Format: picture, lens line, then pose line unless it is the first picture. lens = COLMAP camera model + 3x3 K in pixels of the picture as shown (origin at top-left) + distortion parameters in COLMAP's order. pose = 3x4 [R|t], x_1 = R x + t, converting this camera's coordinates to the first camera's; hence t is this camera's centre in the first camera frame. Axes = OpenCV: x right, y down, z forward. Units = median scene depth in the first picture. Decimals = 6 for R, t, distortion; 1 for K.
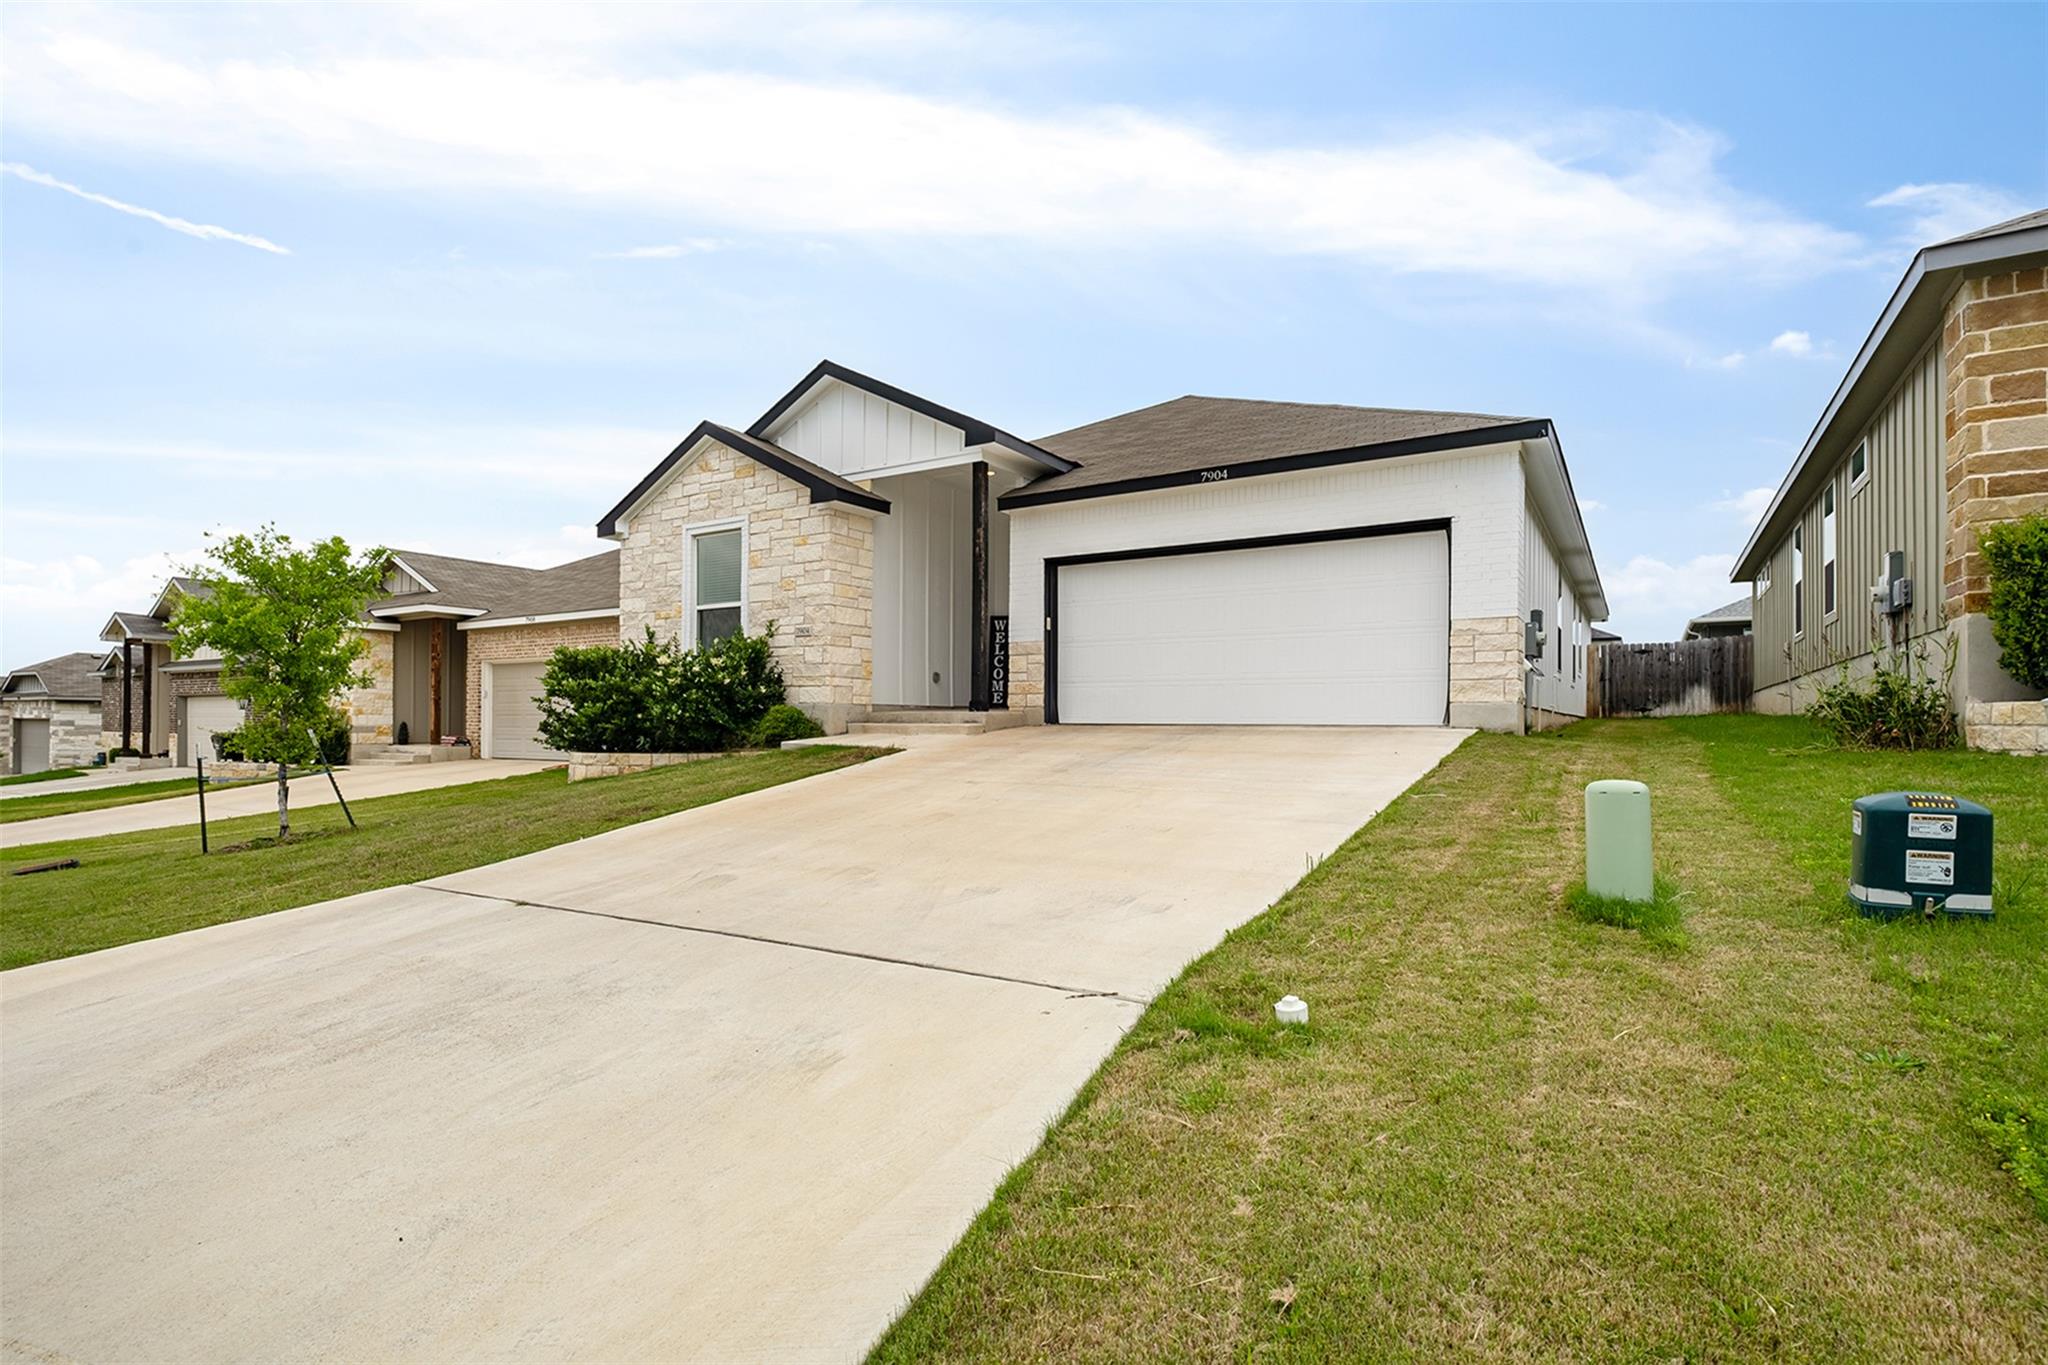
lens RADIAL K [[995.9, 0, 1015.0], [0, 995.9, 719.8], [0, 0, 1]] dist [-0.000993, -0.000361]
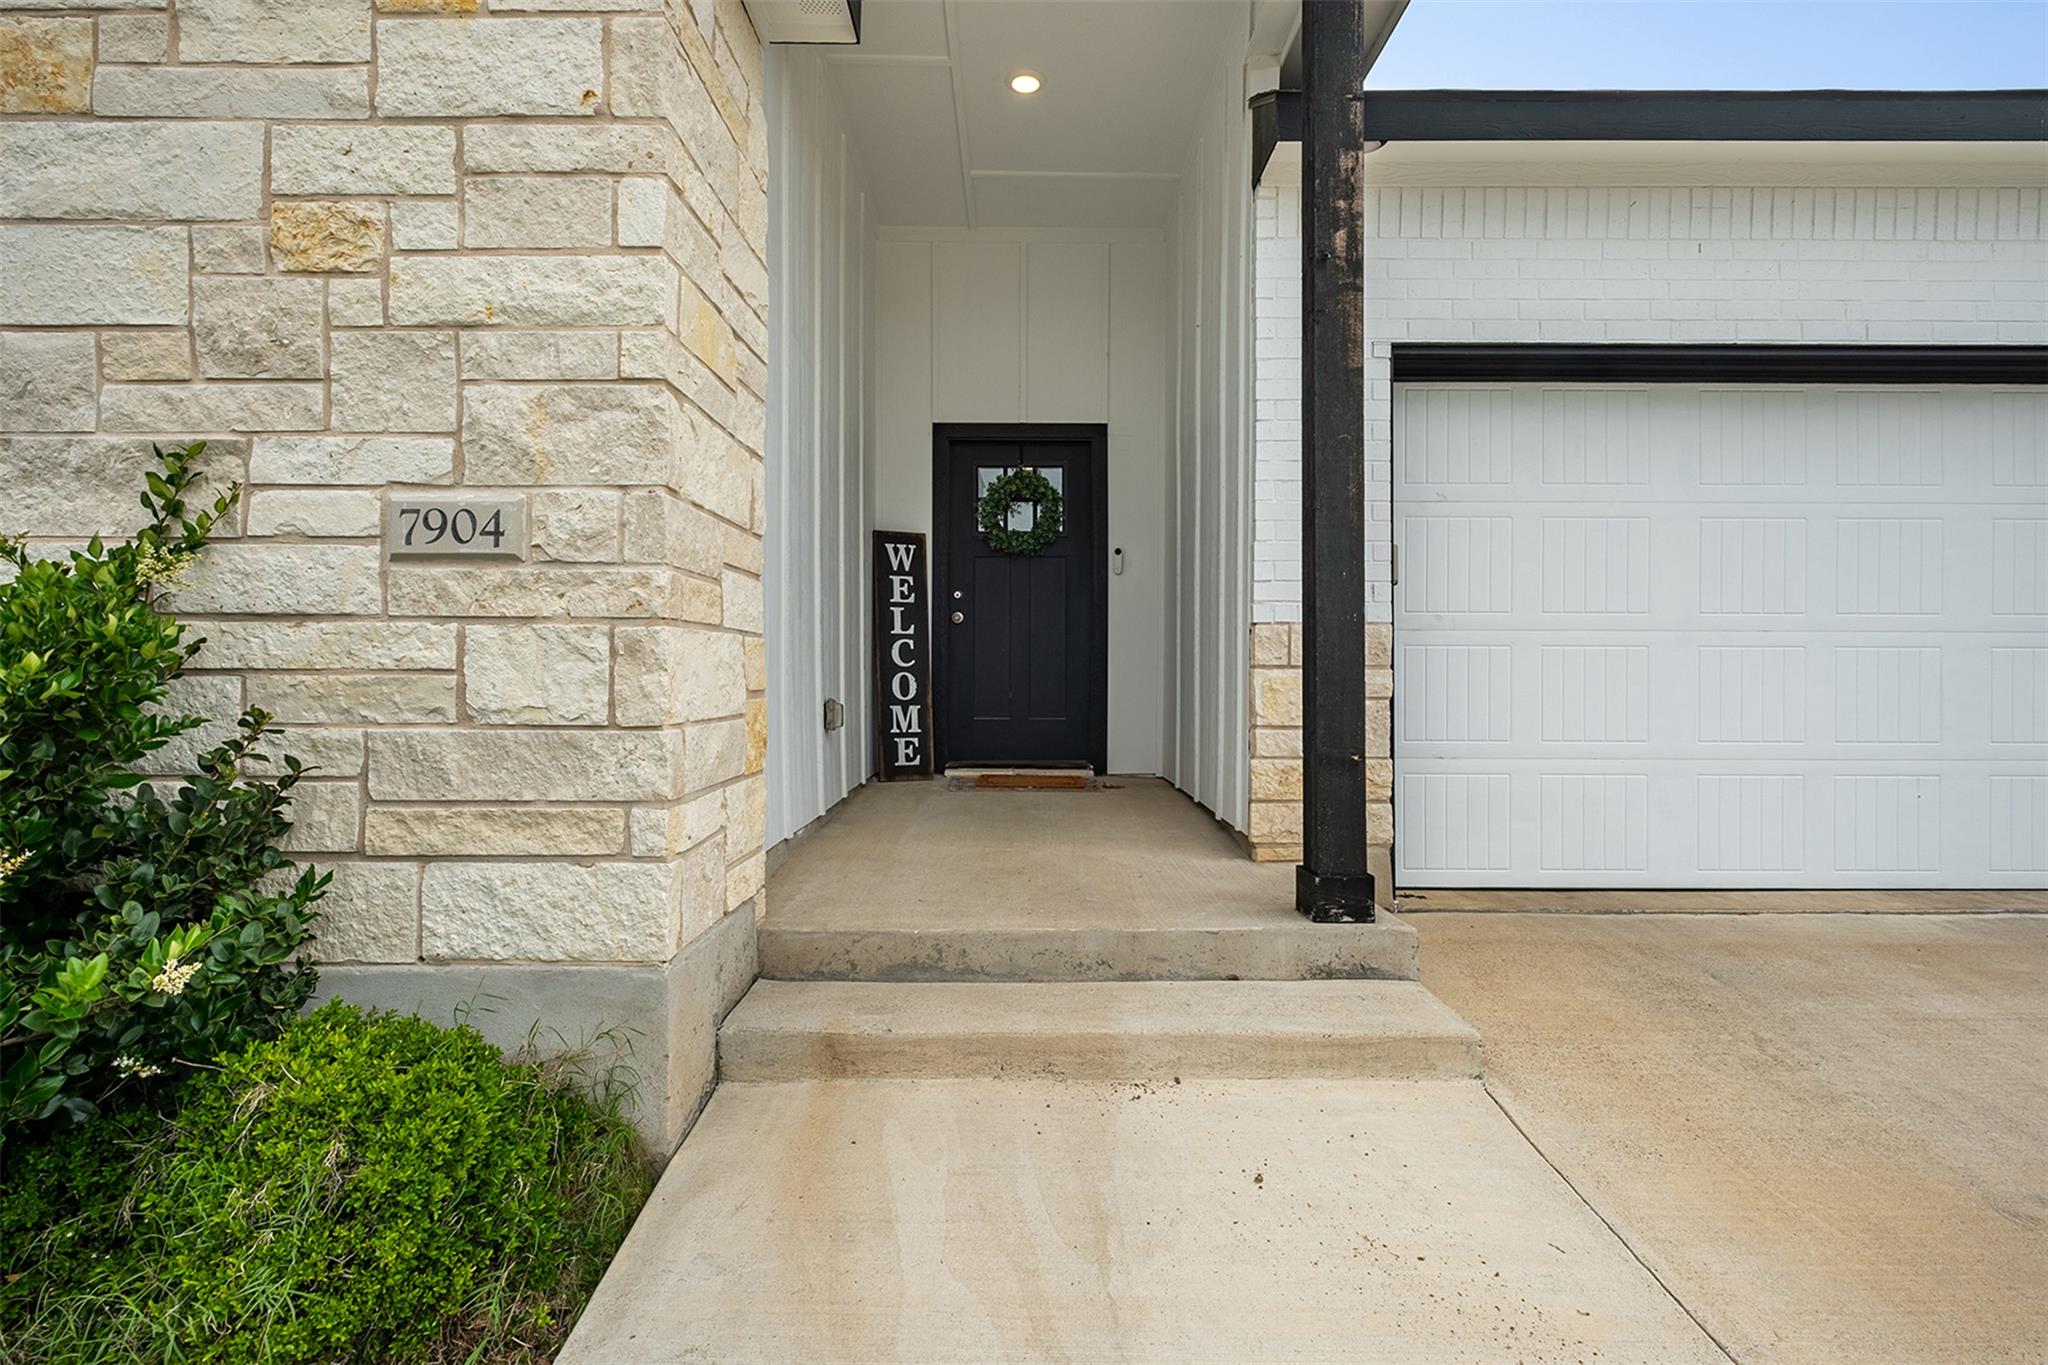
lens RADIAL K [[995.9, 0, 1027.1], [0, 995.9, 670.9], [0, 0, 1]] dist [-0.000993, -0.000361]
pose [[0.839062, -0.002790, 0.544029, -0.220257], [-0.000029, 0.999987, 0.005174, -0.065317], [-0.544037, -0.004357, 0.839050, 0.798391]]
